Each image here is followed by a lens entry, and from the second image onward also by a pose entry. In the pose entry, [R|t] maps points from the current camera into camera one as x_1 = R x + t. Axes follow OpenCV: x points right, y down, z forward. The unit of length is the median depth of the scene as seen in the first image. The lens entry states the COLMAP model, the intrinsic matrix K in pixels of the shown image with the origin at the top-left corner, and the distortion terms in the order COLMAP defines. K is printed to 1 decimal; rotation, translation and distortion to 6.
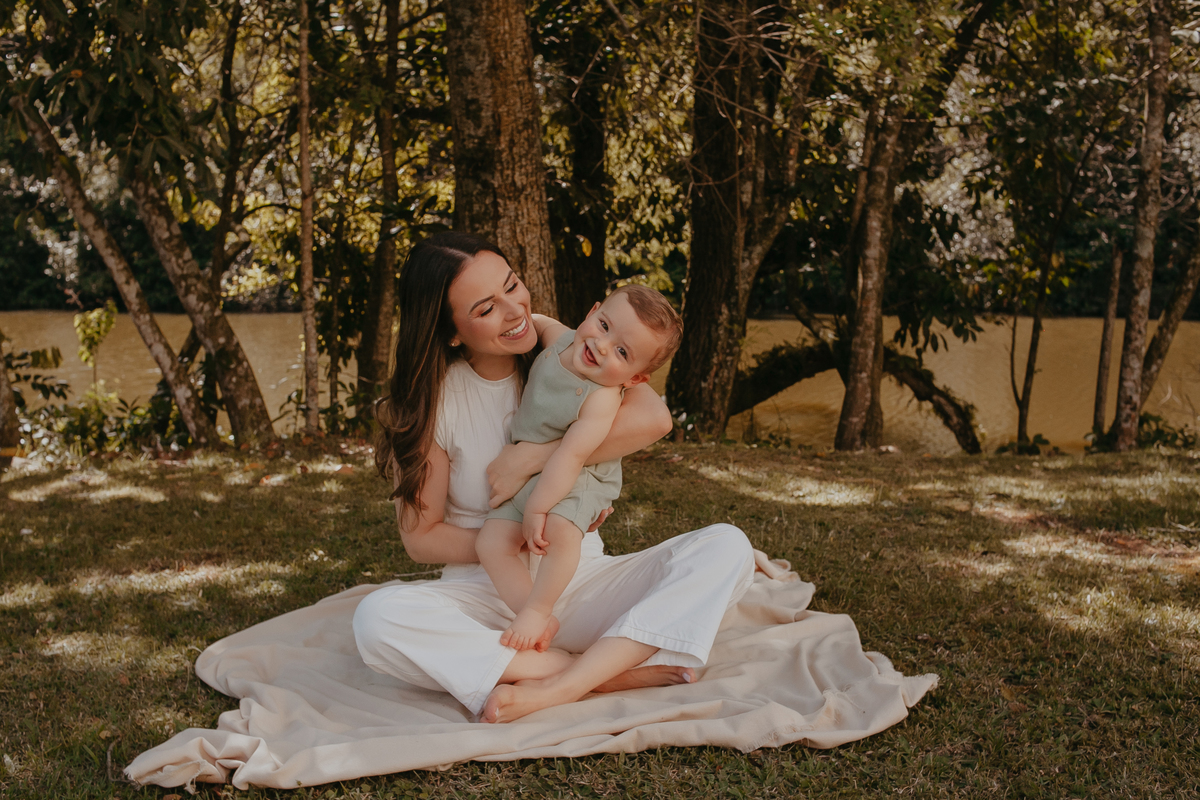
lens RADIAL K [[1255.7, 0, 589.0], [0, 1255.7, 393.9], [0, 0, 1]] dist [-0.129528, 0.046750]
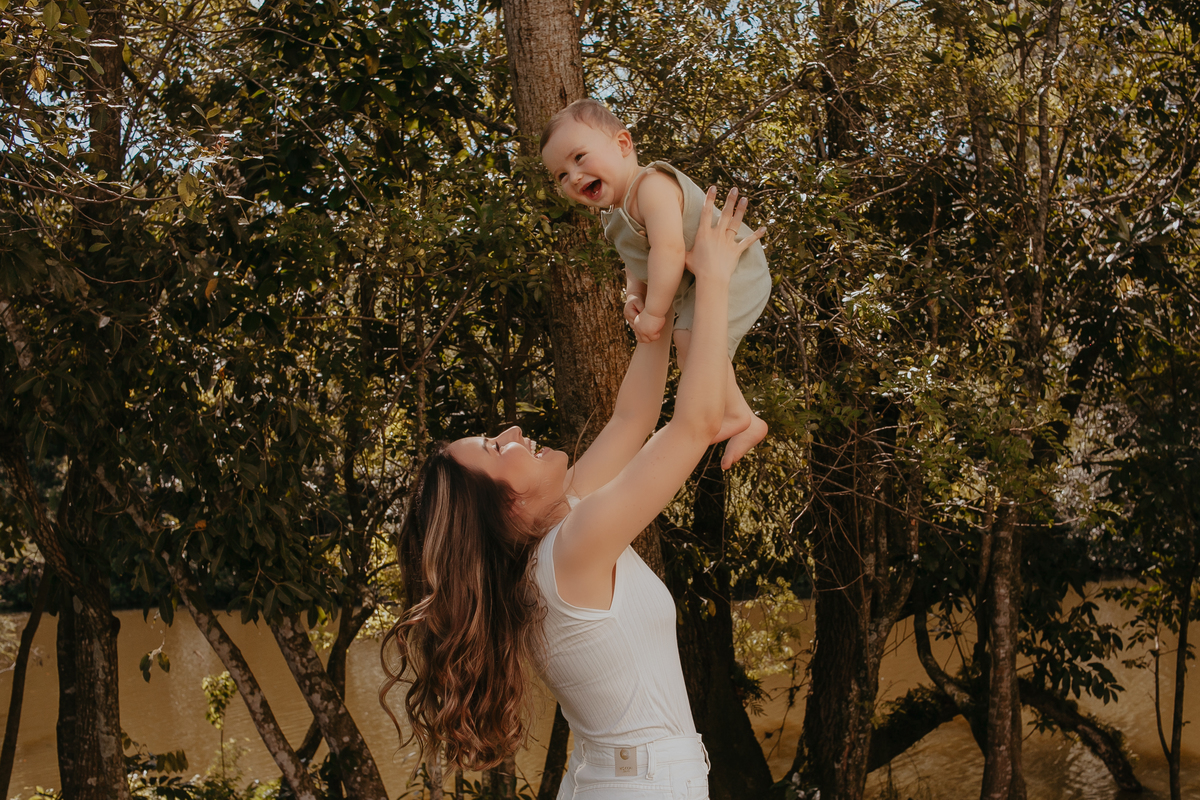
lens RADIAL K [[1263.5, 0, 629.0], [0, 1263.5, 401.8], [0, 0, 1]] dist [-0.130051, 0.051337]
pose [[0.996675, -0.048511, -0.065469, 0.008170], [0.034664, 0.979565, -0.198120, -0.102518], [0.073742, 0.195191, 0.977989, -0.009791]]
